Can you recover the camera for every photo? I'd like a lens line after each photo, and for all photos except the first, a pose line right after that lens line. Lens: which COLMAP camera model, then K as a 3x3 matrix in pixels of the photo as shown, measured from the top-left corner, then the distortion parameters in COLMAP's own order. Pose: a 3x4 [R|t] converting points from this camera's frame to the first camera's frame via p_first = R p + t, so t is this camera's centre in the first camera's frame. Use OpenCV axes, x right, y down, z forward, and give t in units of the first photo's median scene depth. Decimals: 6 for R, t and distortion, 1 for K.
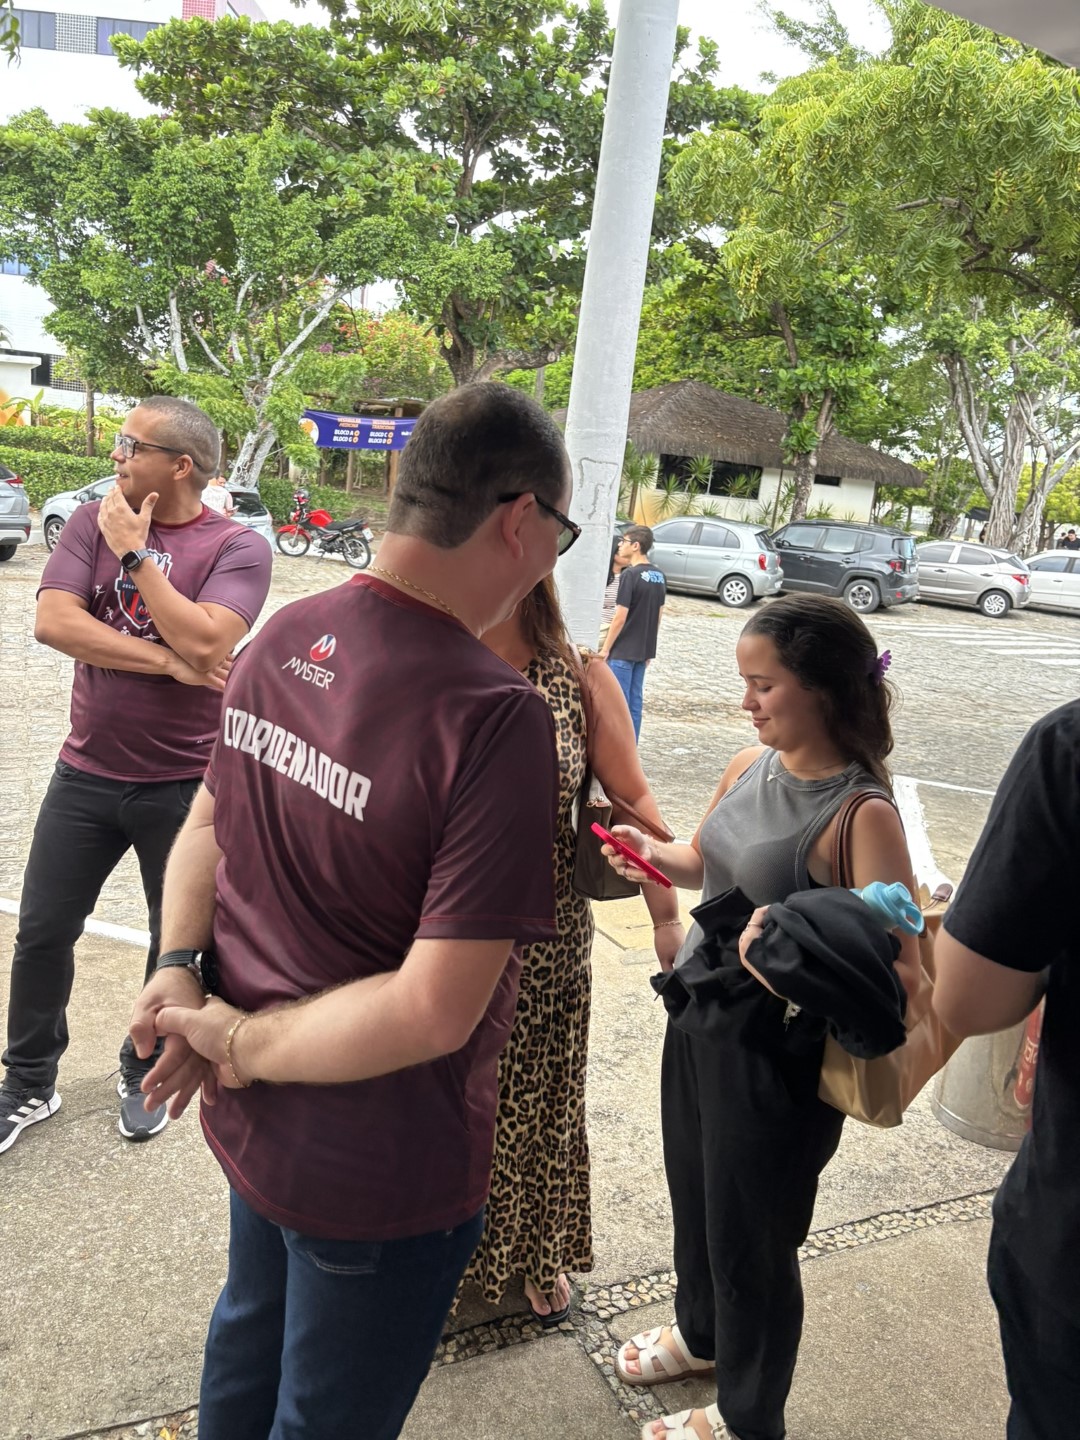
lens RADIAL K [[1099.8, 0, 542.1], [0, 1099.8, 711.7], [0, 0, 1]] dist [0.046146, -0.055325]
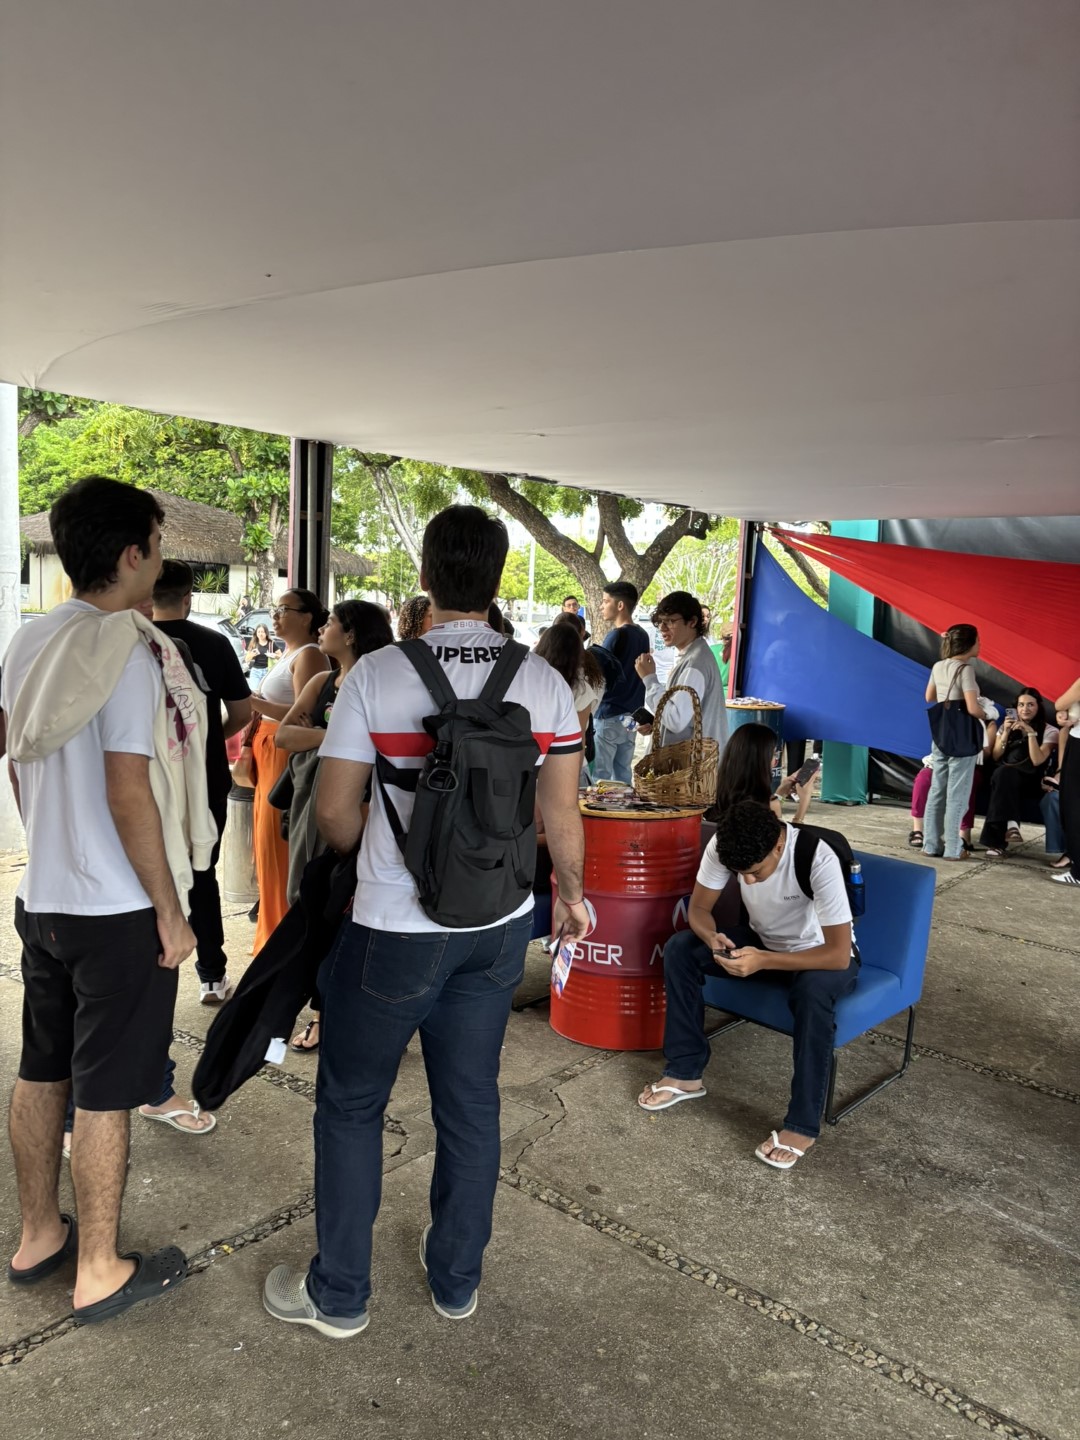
lens RADIAL K [[1096.1, 0, 547.0], [0, 1096.1, 723.5], [0, 0, 1]] dist [0.061636, -0.086911]
pose [[0.901235, -0.111441, 0.418757, 0.011880], [0.141739, 0.989019, -0.041845, 0.037875], [-0.409495, 0.097067, 0.907134, -0.161563]]
